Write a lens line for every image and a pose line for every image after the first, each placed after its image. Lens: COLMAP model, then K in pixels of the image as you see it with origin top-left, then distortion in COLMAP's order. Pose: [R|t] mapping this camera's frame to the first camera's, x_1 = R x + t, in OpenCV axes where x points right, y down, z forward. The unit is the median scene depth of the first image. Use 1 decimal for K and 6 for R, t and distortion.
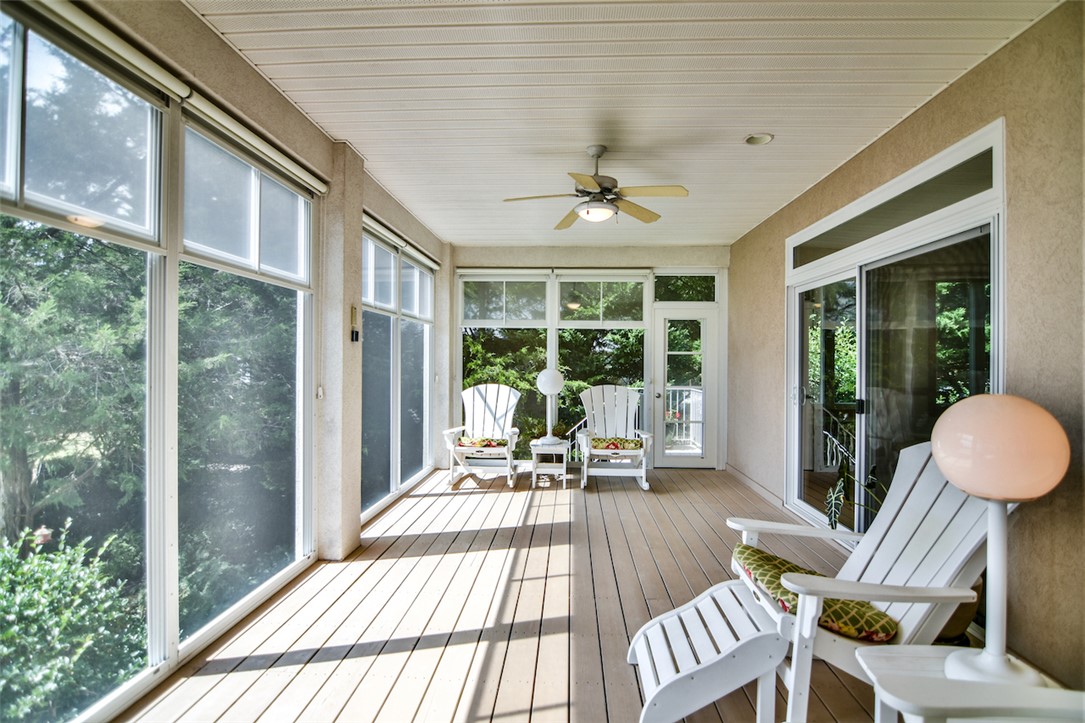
lens RADIAL K [[523.9, 0, 544.6], [0, 523.9, 362.6], [0, 0, 1]] dist [0.002407, -0.016680]
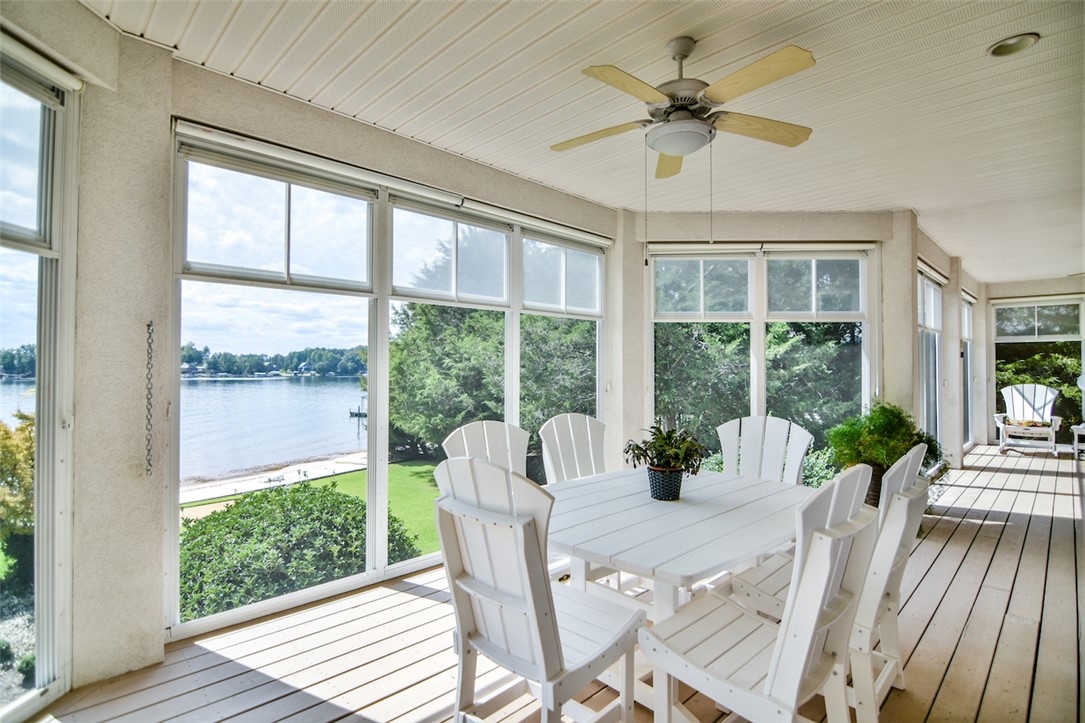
lens RADIAL K [[523.9, 0, 544.6], [0, 523.9, 362.6], [0, 0, 1]] dist [0.002407, -0.016680]
pose [[0.736758, -0.013991, -0.676012, -0.118327], [0.004918, 0.999870, -0.015334, -0.000452], [0.676139, 0.007973, 0.736731, -0.847952]]
